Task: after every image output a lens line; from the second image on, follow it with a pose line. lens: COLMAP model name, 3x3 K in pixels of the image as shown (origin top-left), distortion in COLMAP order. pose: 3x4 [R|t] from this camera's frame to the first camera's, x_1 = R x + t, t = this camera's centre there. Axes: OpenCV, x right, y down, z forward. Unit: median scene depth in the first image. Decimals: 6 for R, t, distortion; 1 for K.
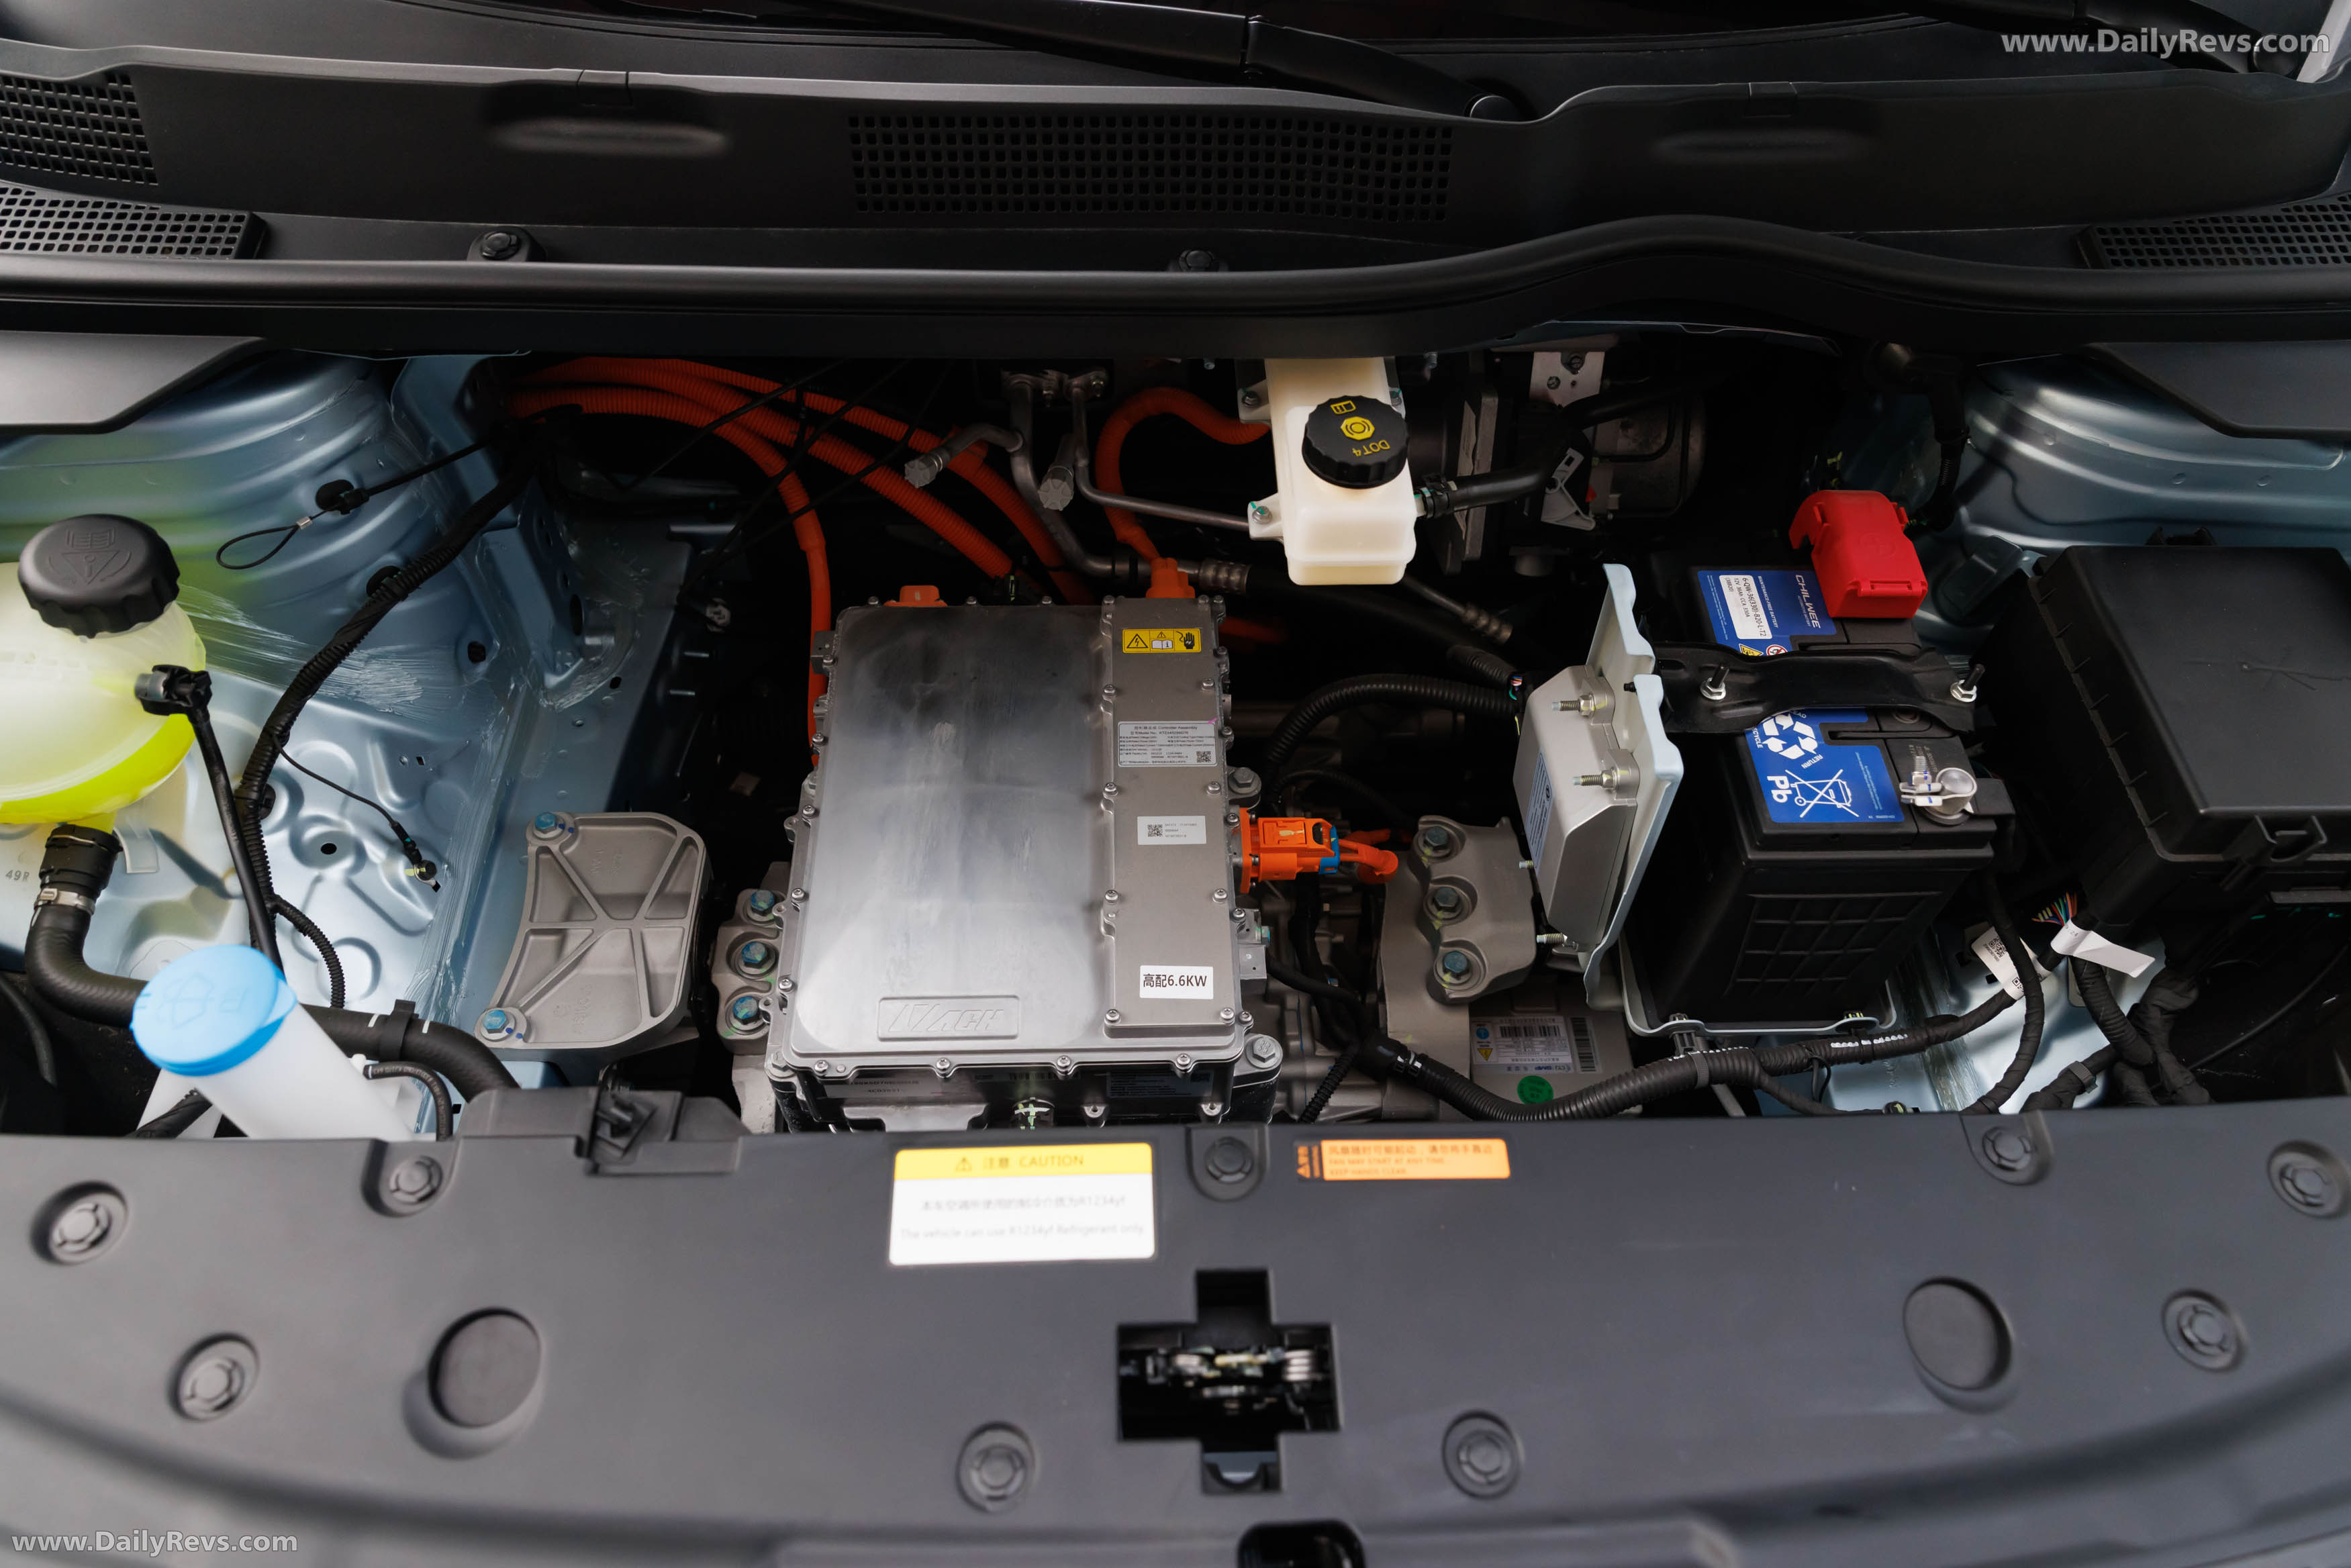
lens RADIAL K [[1601.2, 0, 1176.5], [0, 1601.2, 759.8], [0, 0, 1]] dist [-0.000245, 0.003670]
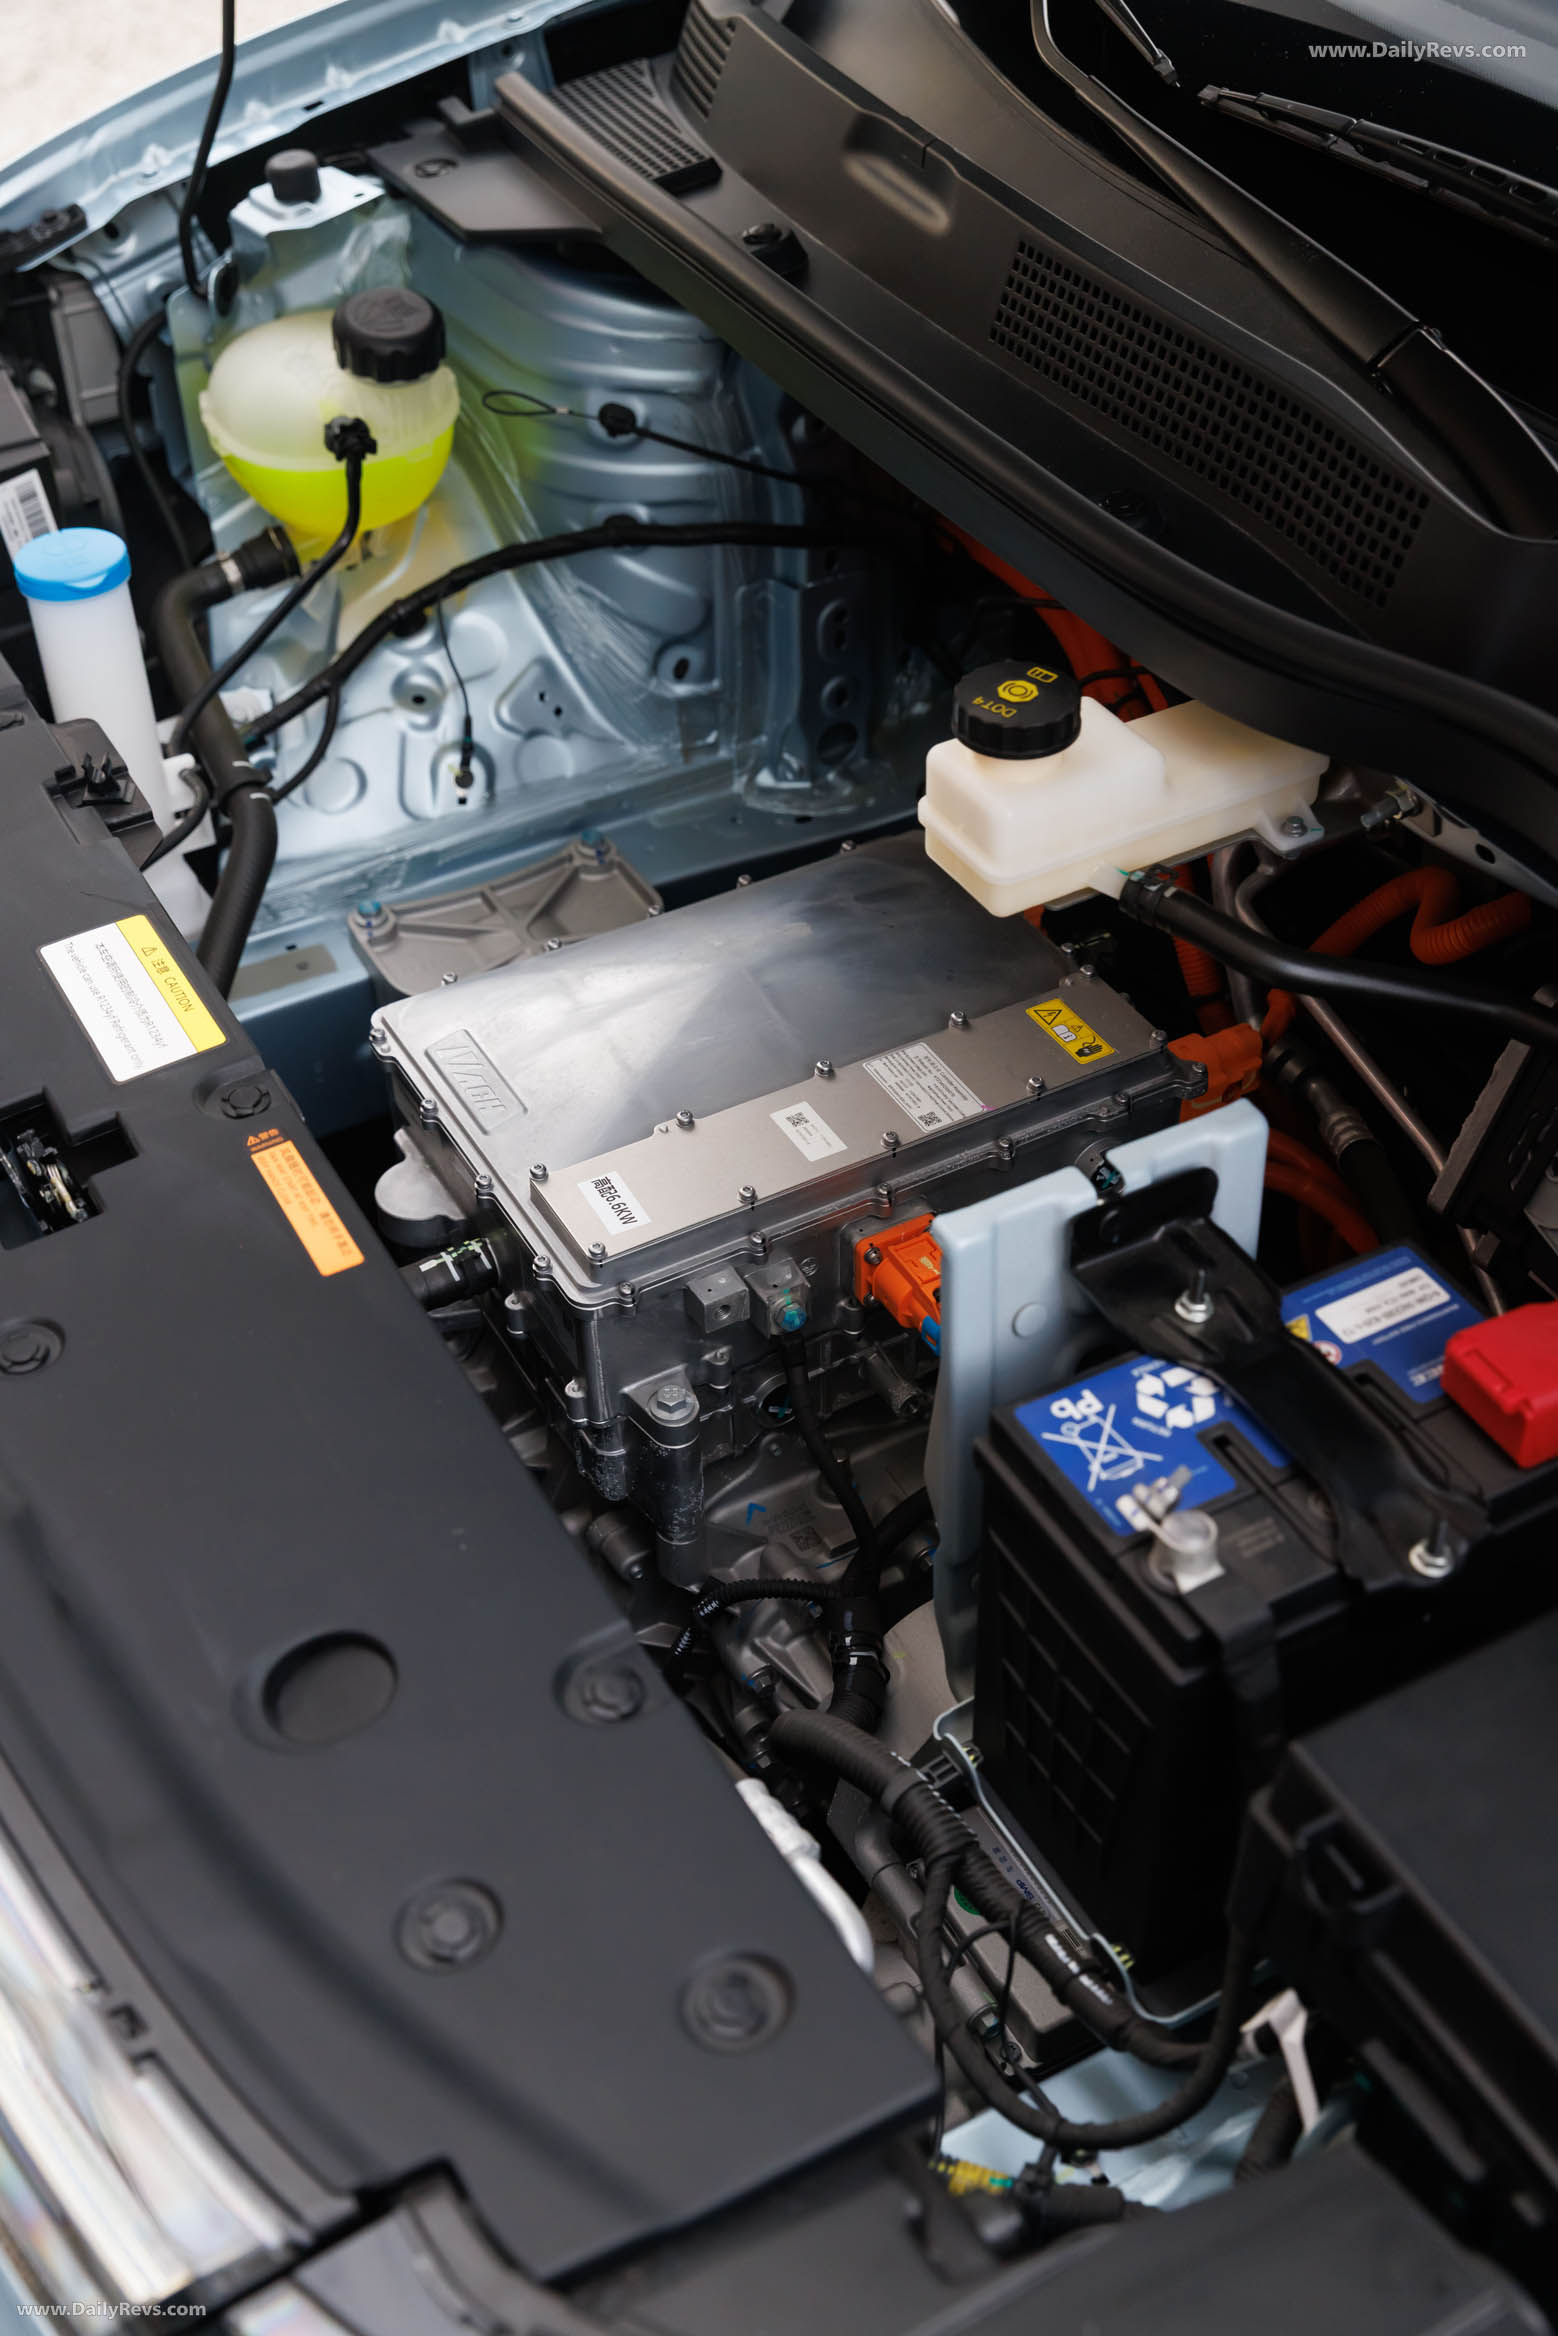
lens RADIAL K [[2690.2, 0, 779.0], [0, 2690.2, 1168.0], [0, 0, 1]] dist [-0.001504, -0.032264]
pose [[0.447770, 0.548050, -0.706501, 1.021037], [-0.690316, 0.714081, 0.116418, -0.096114], [0.568301, 0.435580, 0.698071, 0.069397]]
